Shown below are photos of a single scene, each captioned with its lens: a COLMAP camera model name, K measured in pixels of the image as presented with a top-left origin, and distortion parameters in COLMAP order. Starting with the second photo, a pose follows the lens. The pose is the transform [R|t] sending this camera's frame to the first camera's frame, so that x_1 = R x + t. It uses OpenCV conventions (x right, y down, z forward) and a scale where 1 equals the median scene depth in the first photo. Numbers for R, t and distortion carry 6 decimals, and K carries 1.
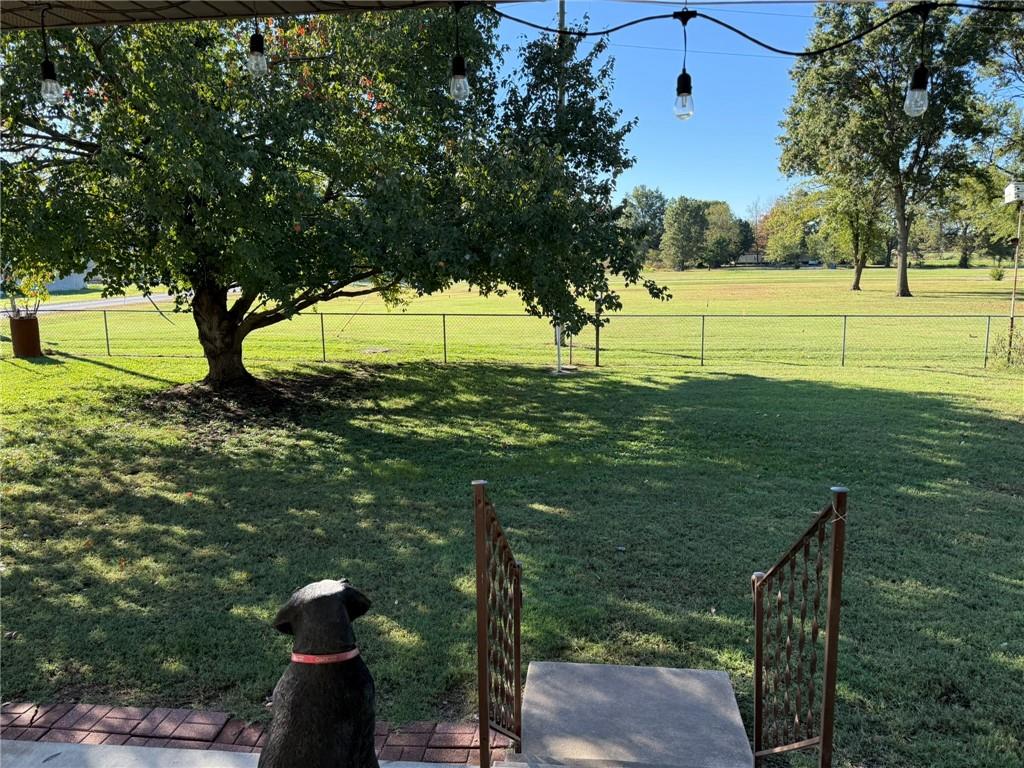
lens RADIAL K [[721.5, 0, 513.2], [0, 721.5, 380.5], [0, 0, 1]] dist [0.009099, -0.011697]
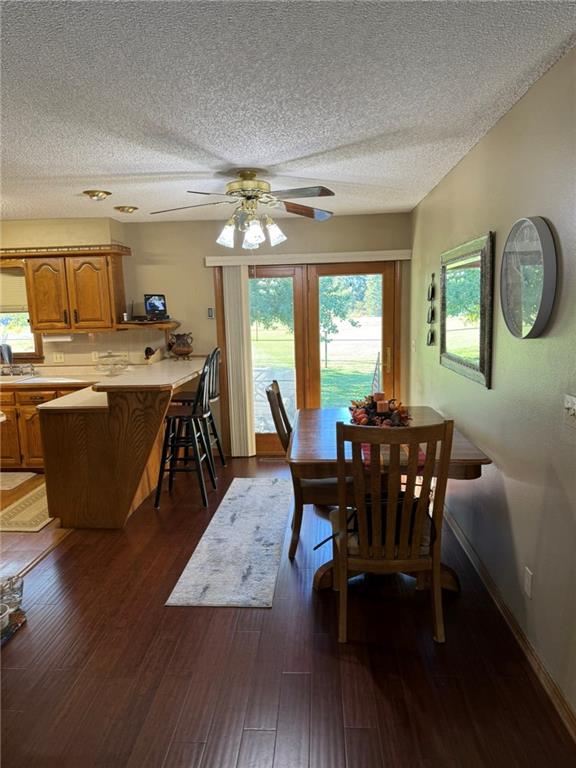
lens RADIAL K [[541.1, 0, 287.4], [0, 541.1, 384.8], [0, 0, 1]] dist [0.009099, -0.011697]
pose [[0.998348, -0.015915, 0.055211, -0.098334], [0.017421, 0.999486, -0.026907, 0.100926], [-0.054755, 0.027824, 0.998112, -0.620085]]
